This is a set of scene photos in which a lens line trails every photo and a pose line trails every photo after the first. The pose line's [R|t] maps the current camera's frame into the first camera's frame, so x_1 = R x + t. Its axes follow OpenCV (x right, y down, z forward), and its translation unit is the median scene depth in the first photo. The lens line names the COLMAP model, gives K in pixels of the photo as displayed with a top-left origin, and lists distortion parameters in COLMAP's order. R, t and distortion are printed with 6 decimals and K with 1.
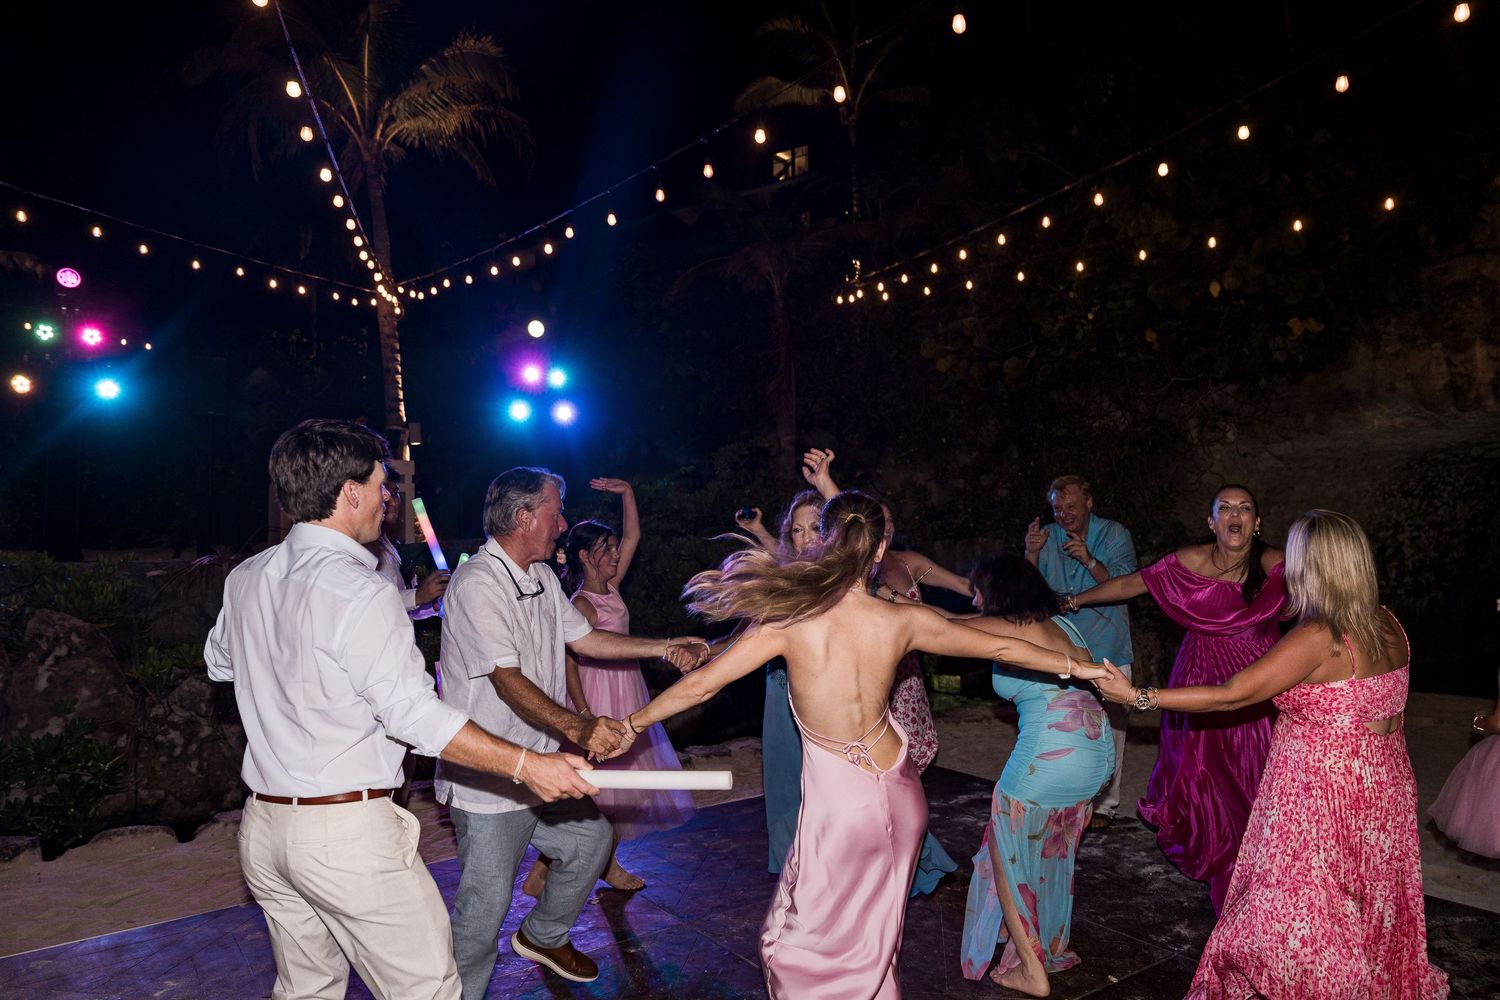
lens RADIAL K [[1004.4, 0, 743.0], [0, 1004.4, 499.7], [0, 0, 1]] dist [-0.013566, 0.009737]
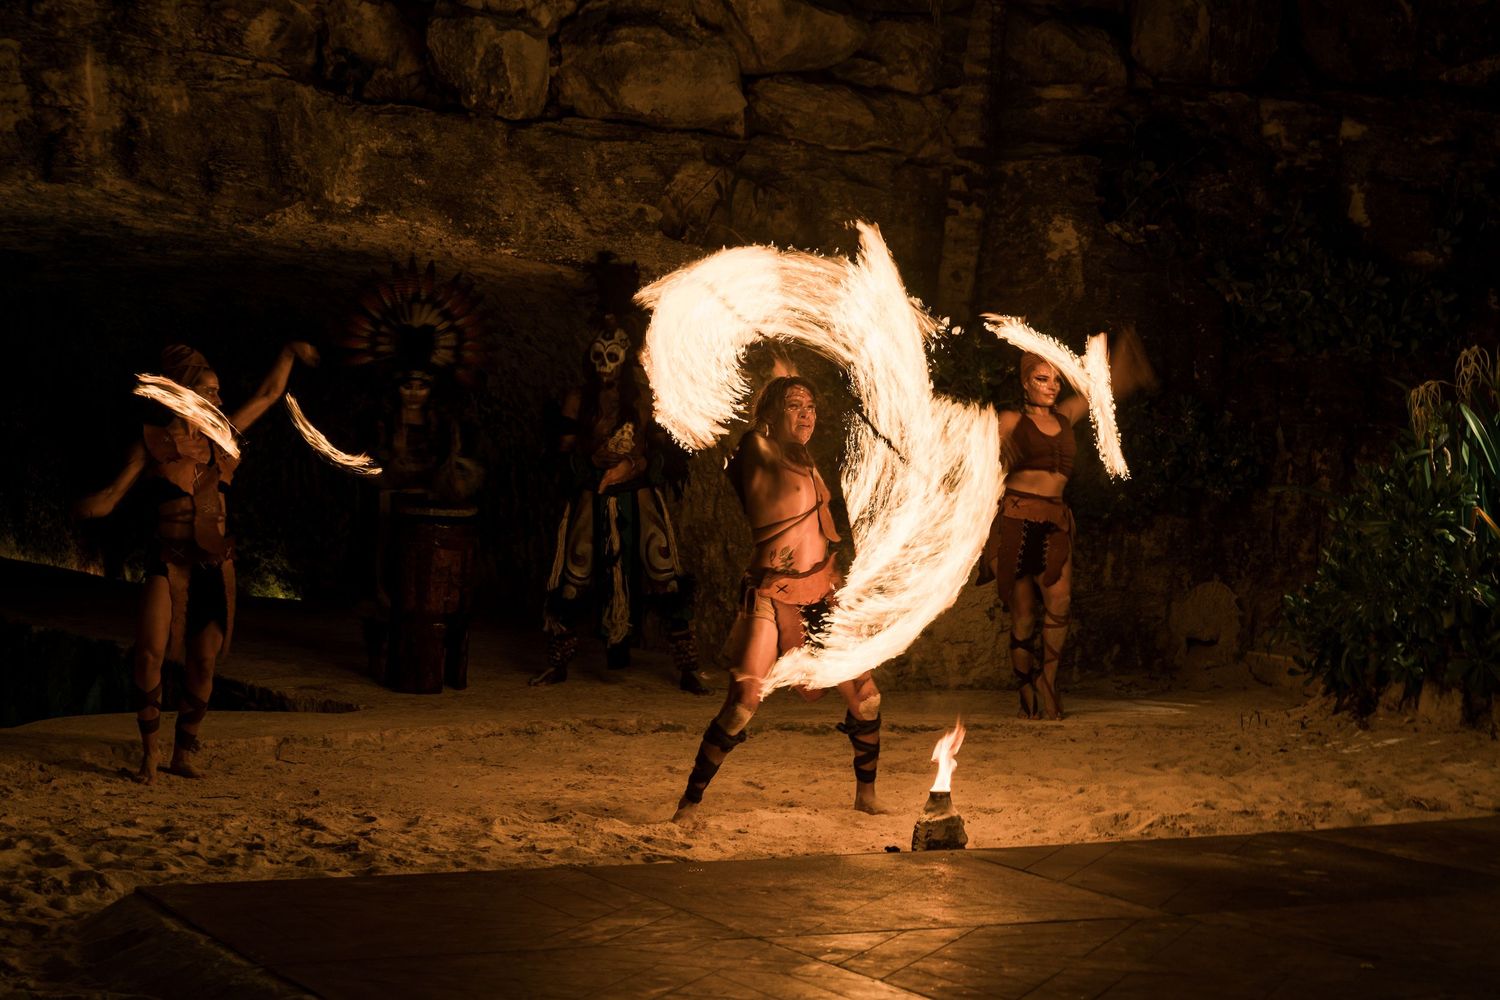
lens RADIAL K [[2912.6, 0, 749.7], [0, 2912.6, 507.6], [0, 0, 1]] dist [0.049224, 0.000000]
pose [[0.167068, 0.000700, 0.985945, -0.590631], [-0.039405, 0.999206, 0.005968, 0.047378], [-0.985158, -0.039848, 0.166963, 0.315058]]
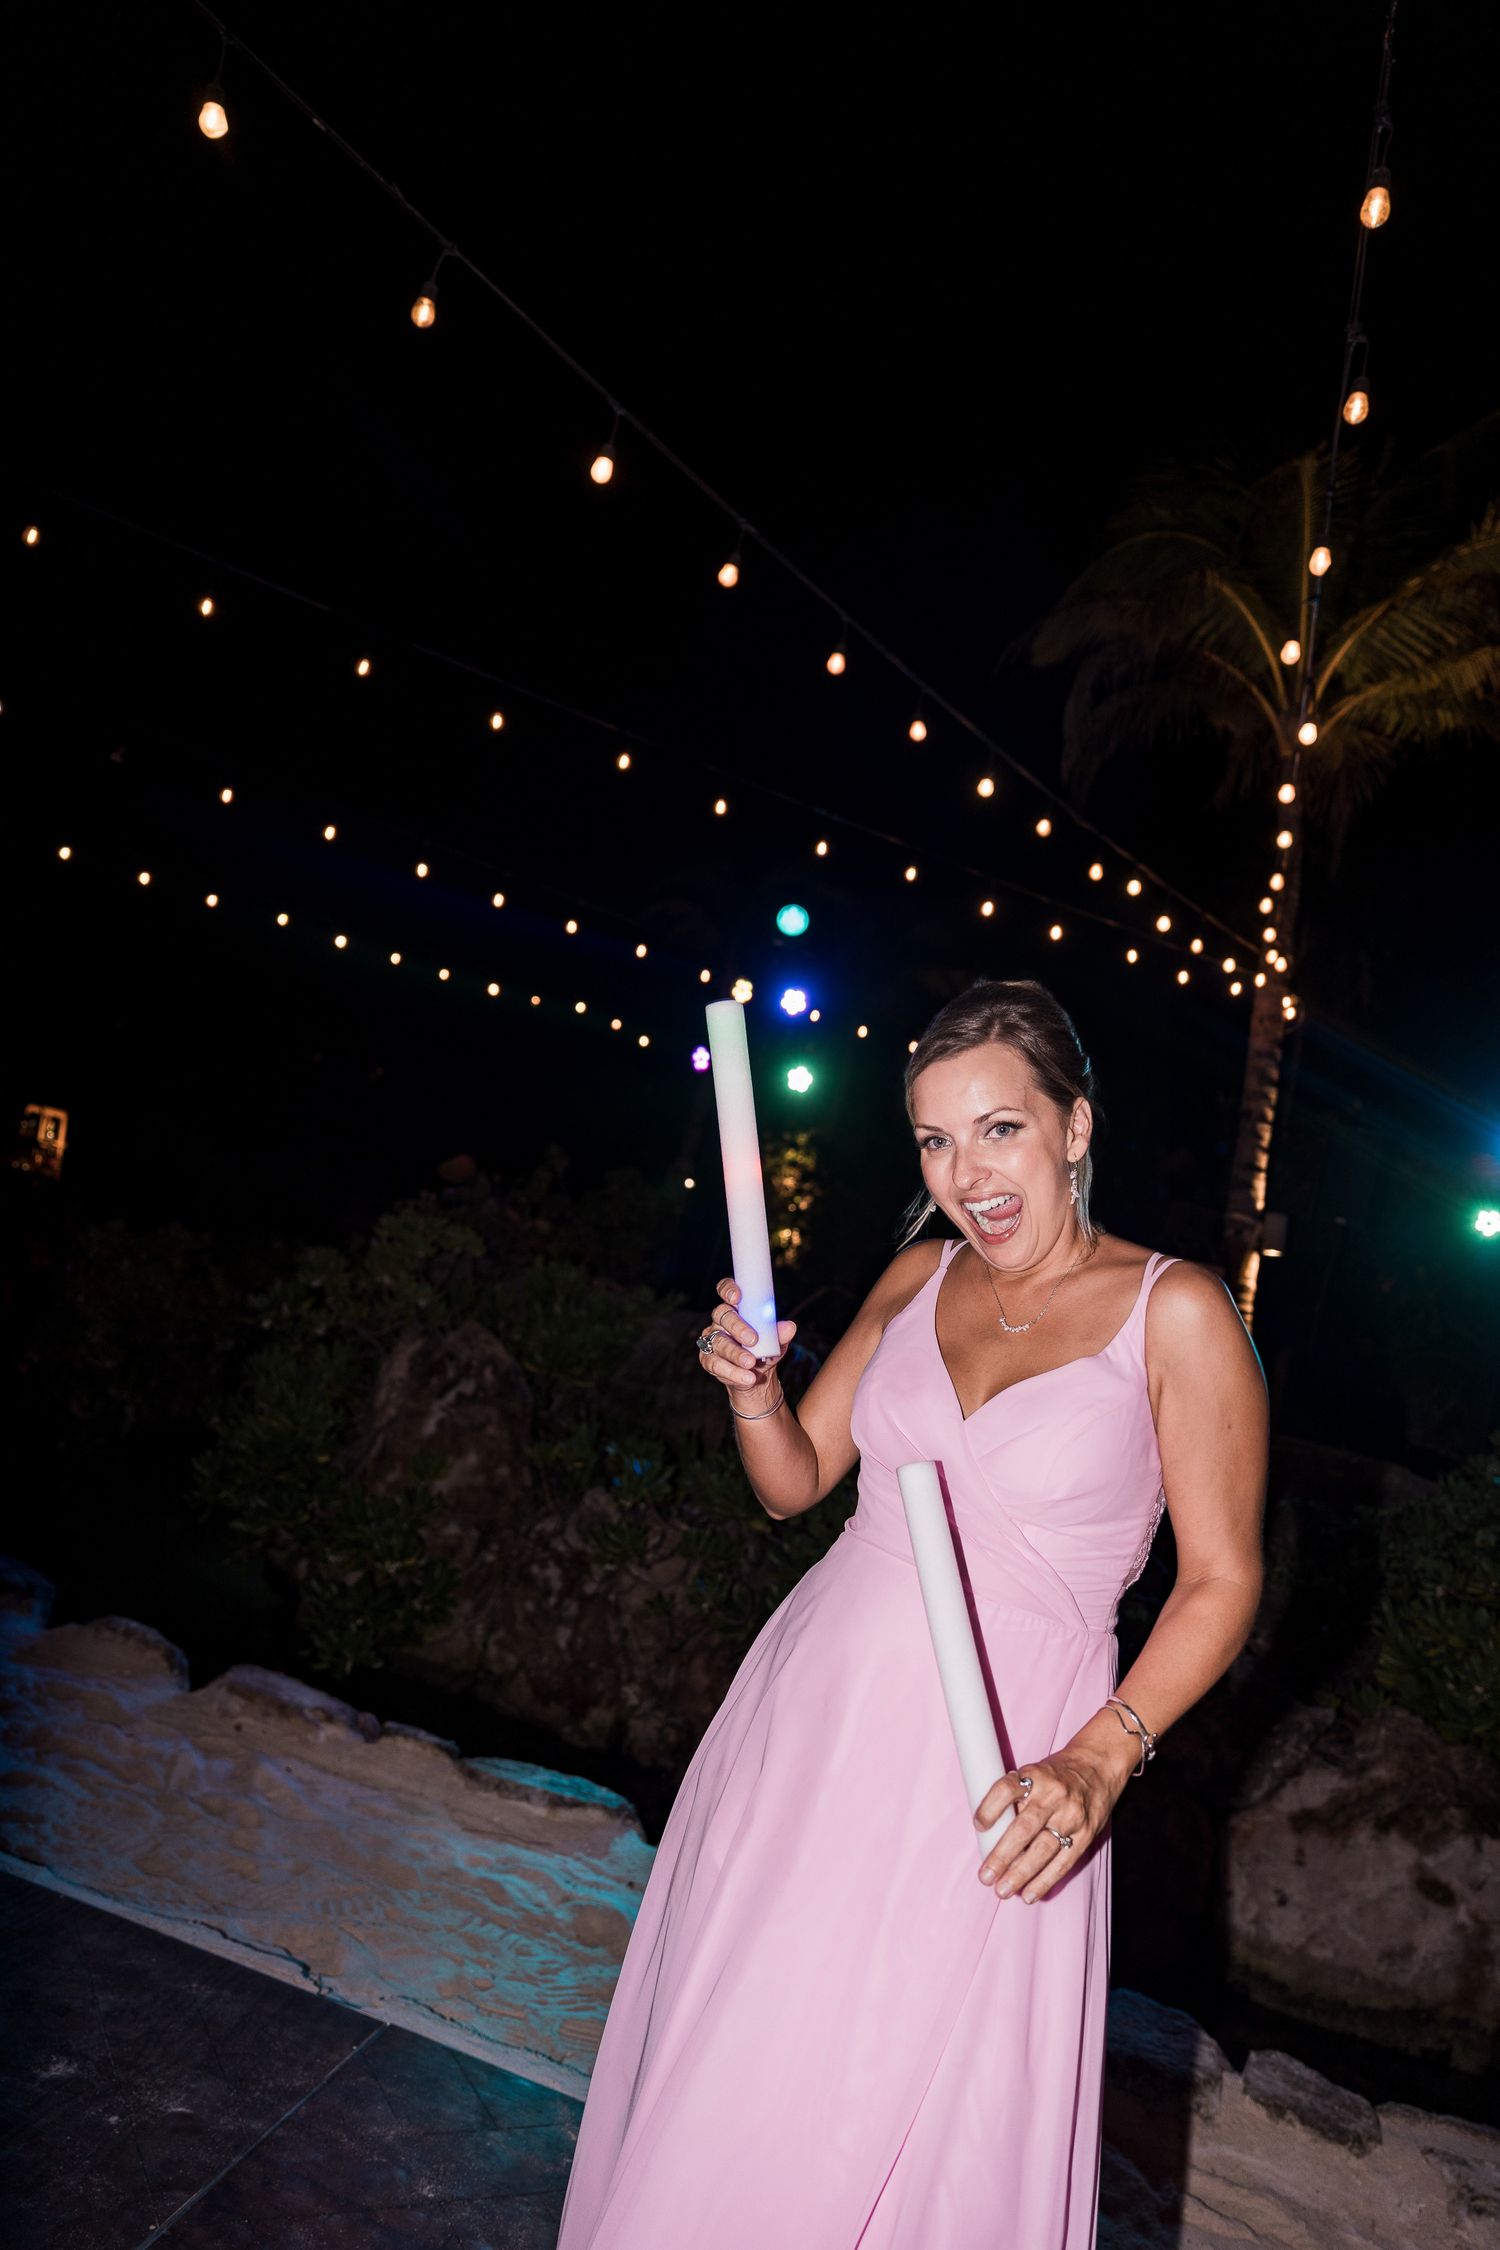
lens RADIAL K [[1506.6, 0, 752.7], [0, 1506.6, 1134.3], [0, 0, 1]] dist [-0.013566, 0.009737]
pose [[0.642060, 0.084154, -0.762022, 0.116260], [-0.235840, 0.967439, -0.091874, 0.024714], [0.729478, 0.238704, 0.641001, 0.305933]]
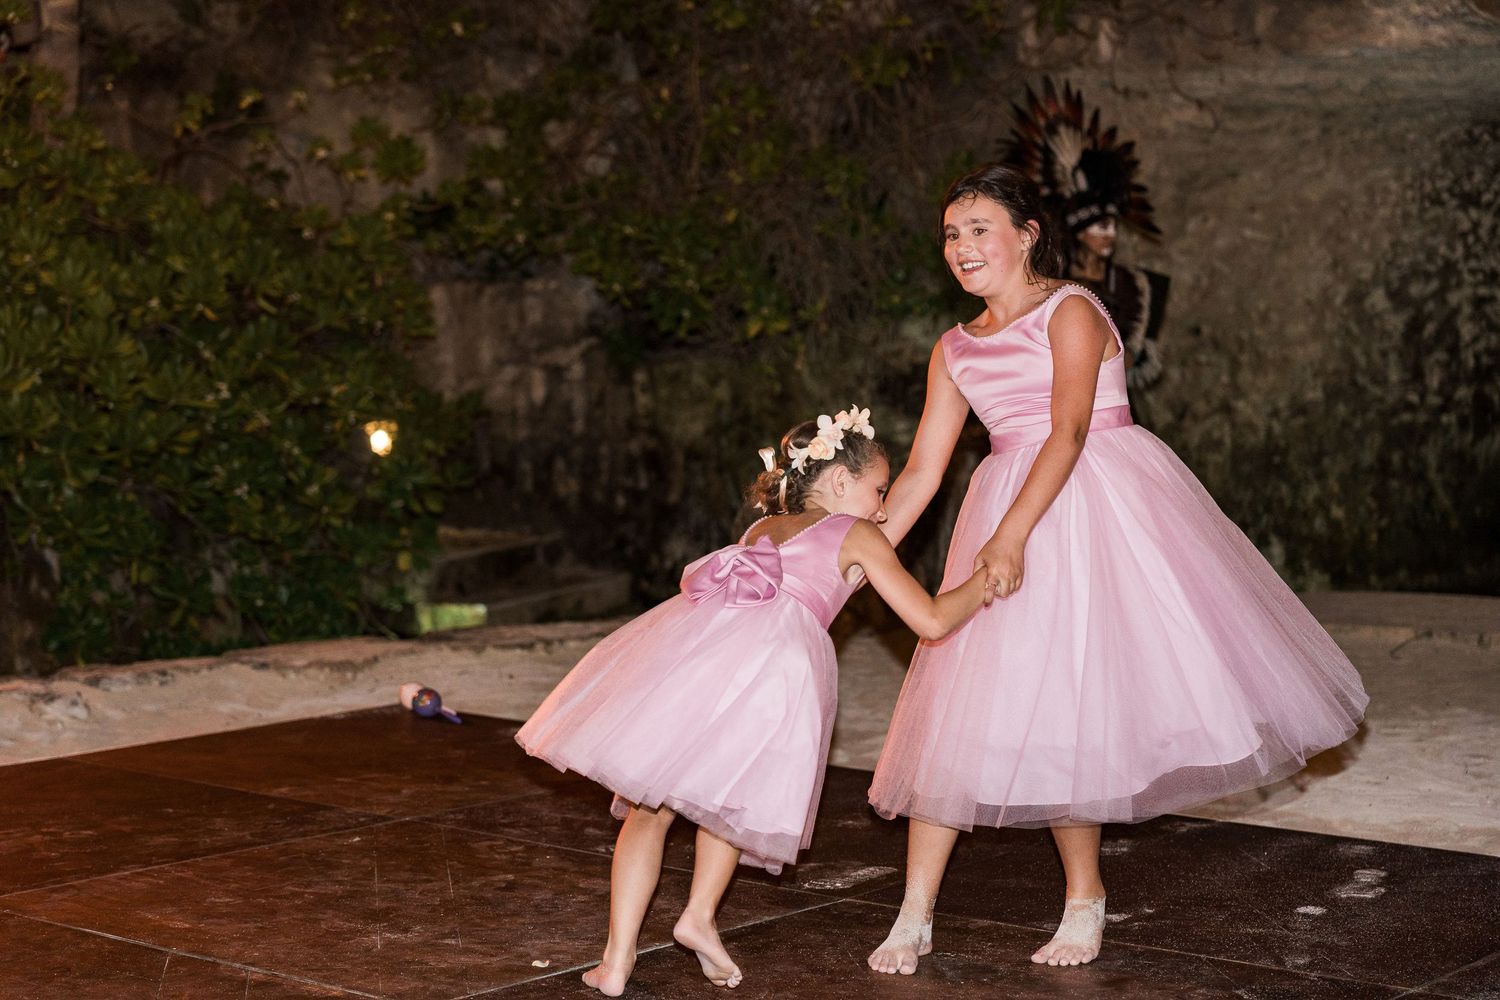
lens RADIAL K [[2917.3, 0, 736.0], [0, 2917.3, 499.3], [0, 0, 1]] dist [0.018382, 0.000000]
pose [[0.955821, 0.003134, 0.293931, -0.042314], [-0.030858, 0.995488, 0.089731, 0.023014], [-0.292324, -0.094837, 0.951605, -0.189155]]
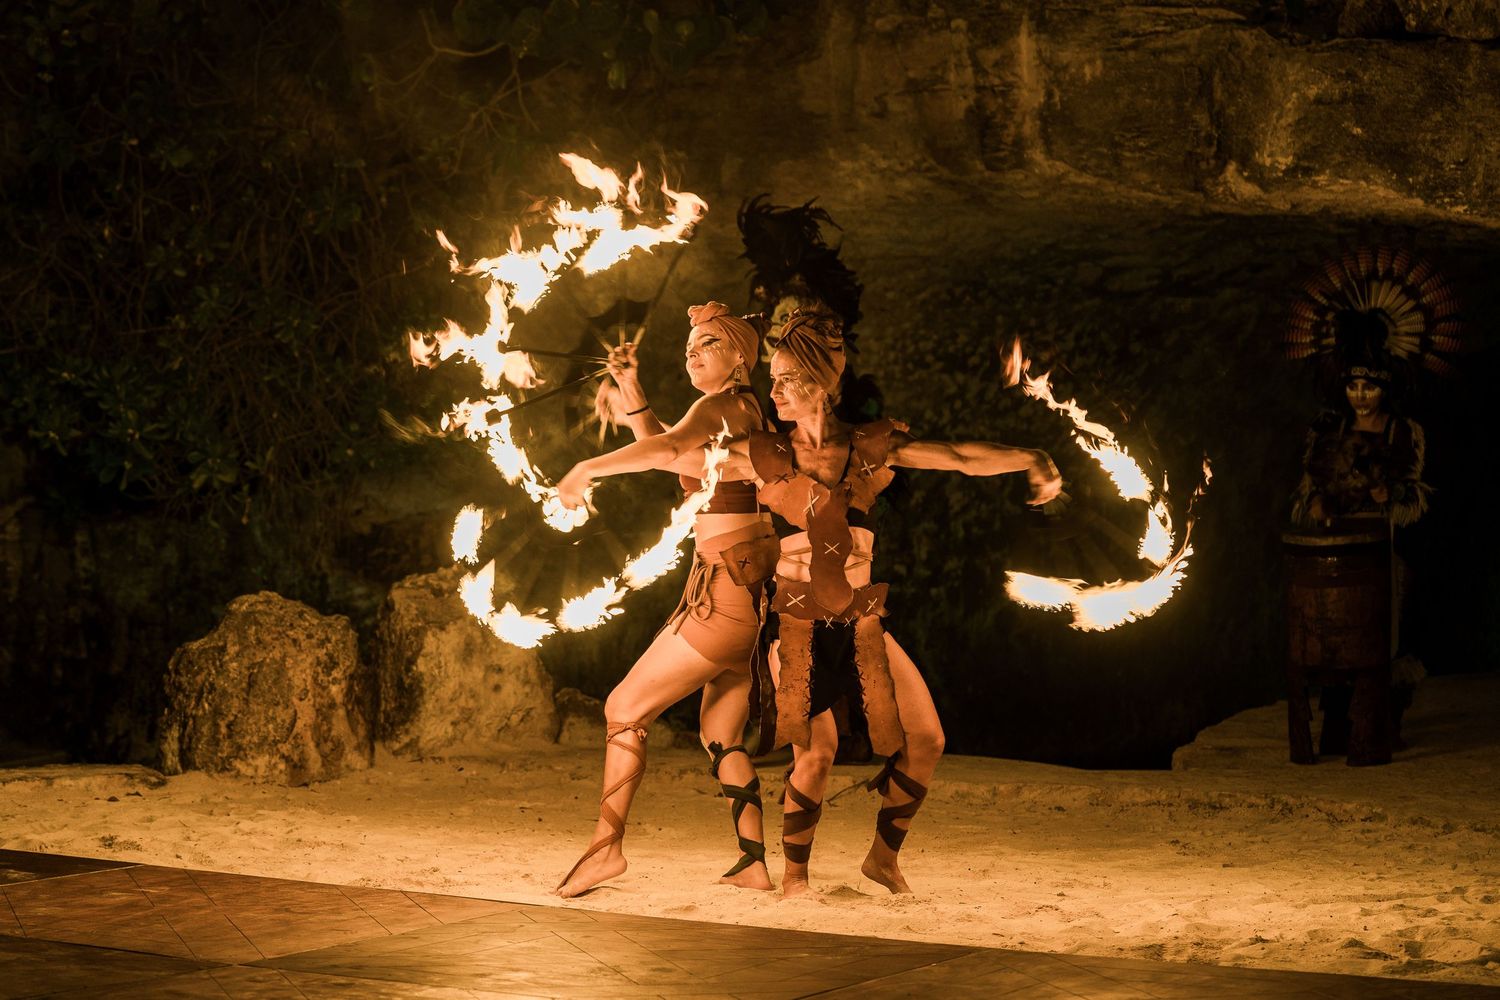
lens RADIAL K [[3420.9, 0, 607.5], [0, 3420.9, 543.2], [0, 0, 1]] dist [0.030053, 0.000000]
pose [[0.916893, 0.027890, 0.398158, -0.069542], [-0.043395, 0.998608, 0.029981, 0.038450], [-0.396767, -0.044768, 0.916827, -0.341012]]
